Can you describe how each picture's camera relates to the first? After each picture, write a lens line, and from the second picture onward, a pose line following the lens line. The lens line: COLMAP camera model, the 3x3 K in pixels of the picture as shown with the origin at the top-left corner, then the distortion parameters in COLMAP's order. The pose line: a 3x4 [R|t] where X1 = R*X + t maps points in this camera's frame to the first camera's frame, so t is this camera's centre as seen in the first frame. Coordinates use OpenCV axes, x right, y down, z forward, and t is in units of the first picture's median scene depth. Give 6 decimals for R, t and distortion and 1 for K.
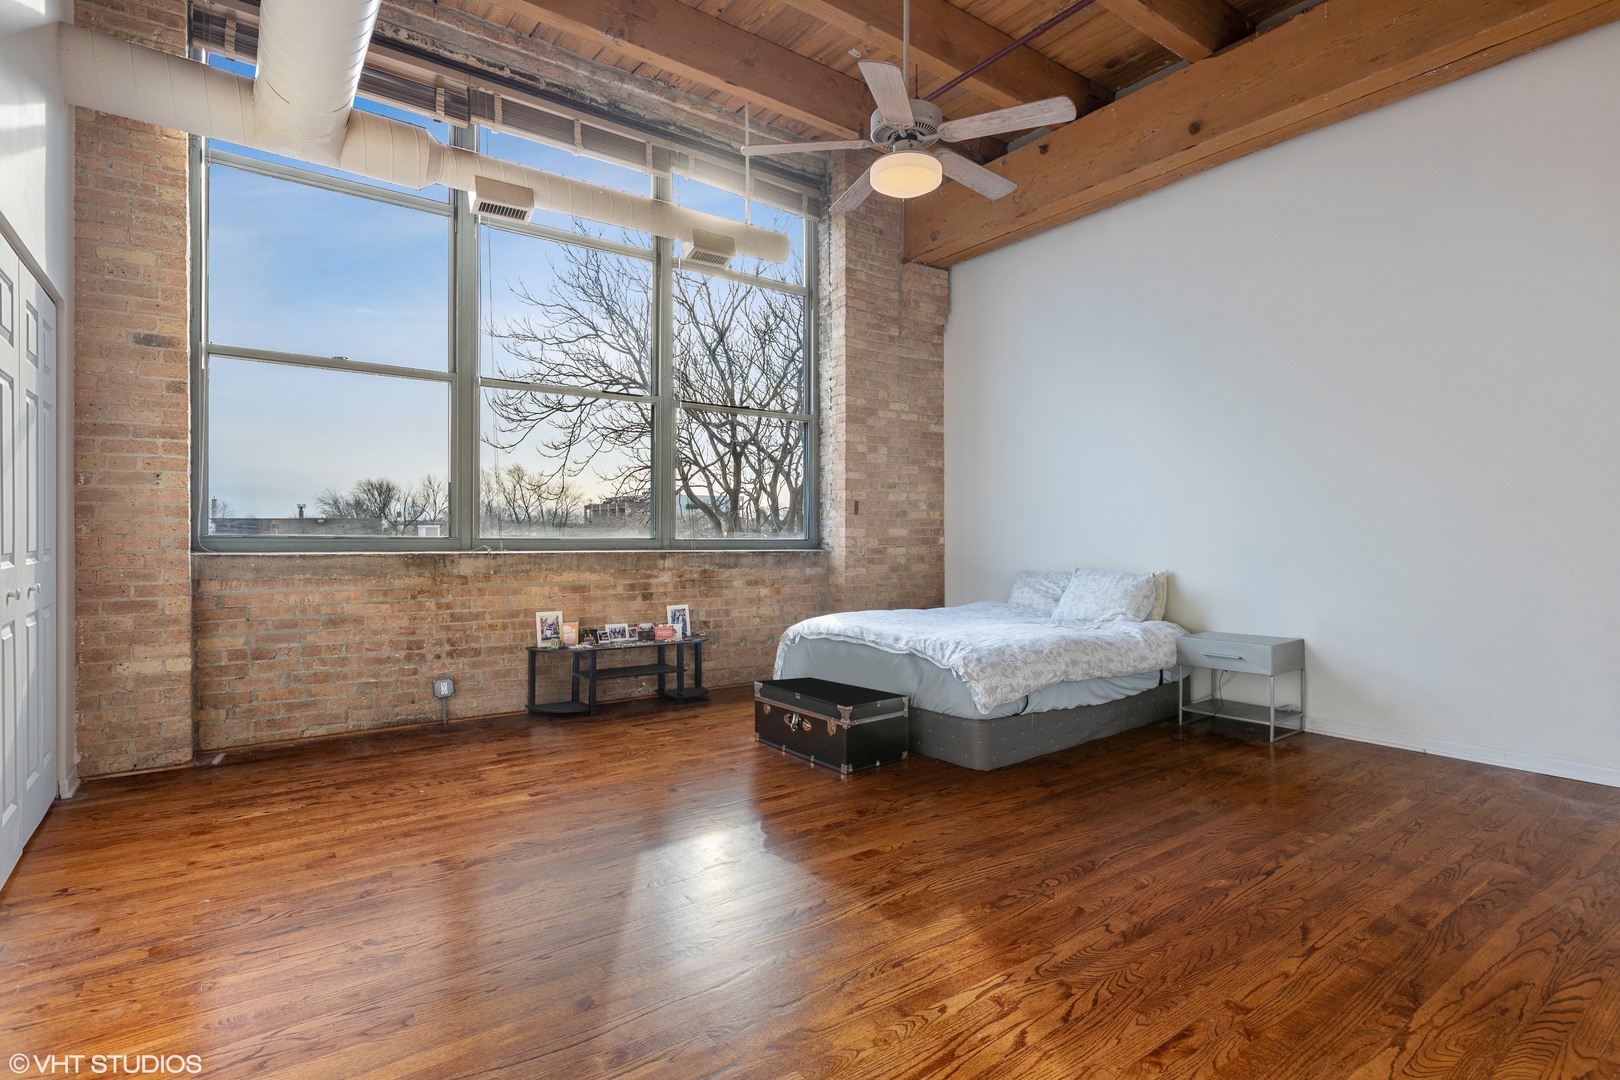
lens RADIAL K [[815.6, 0, 811.8], [0, 815.6, 534.6], [0, 0, 1]] dist [0.006614, 0.001223]
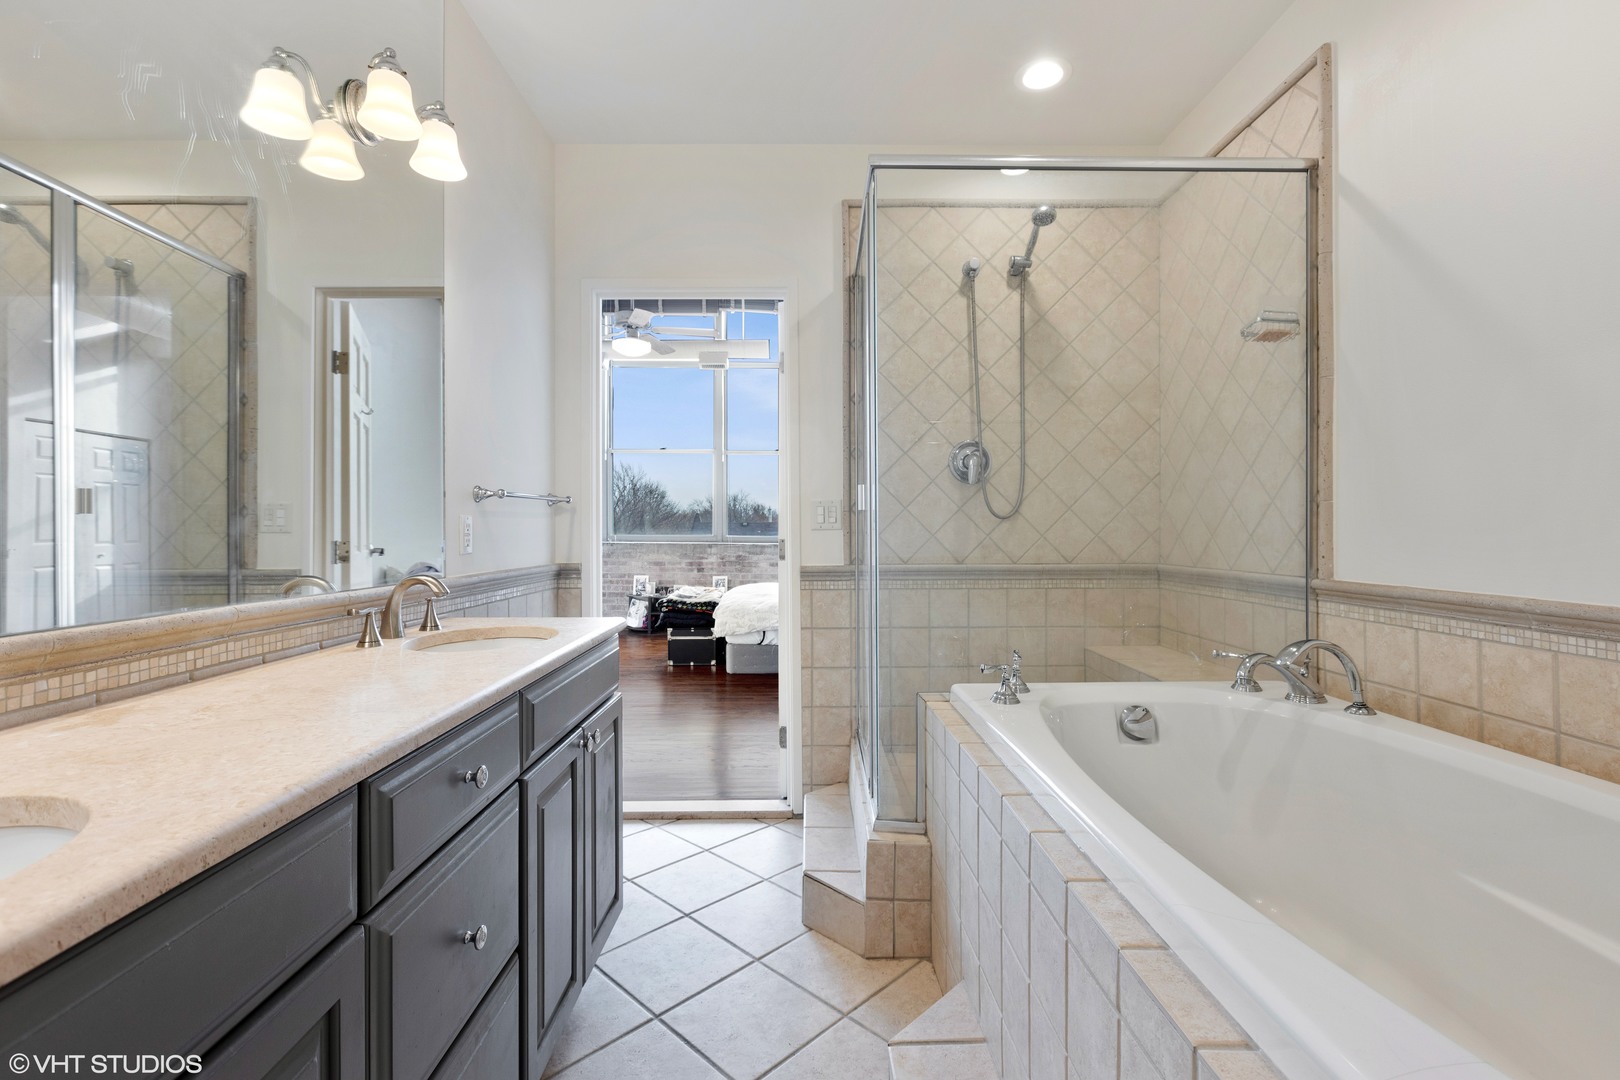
lens RADIAL K [[736.2, 0, 809.5], [0, 736.2, 533.3], [0, 0, 1]] dist [0.000141, 0.000030]
pose [[0.813775, 0.002187, -0.581175, 0.901220], [-0.002798, 0.999996, -0.000155, -0.000084], [0.581173, 0.001752, 0.813778, -0.108627]]
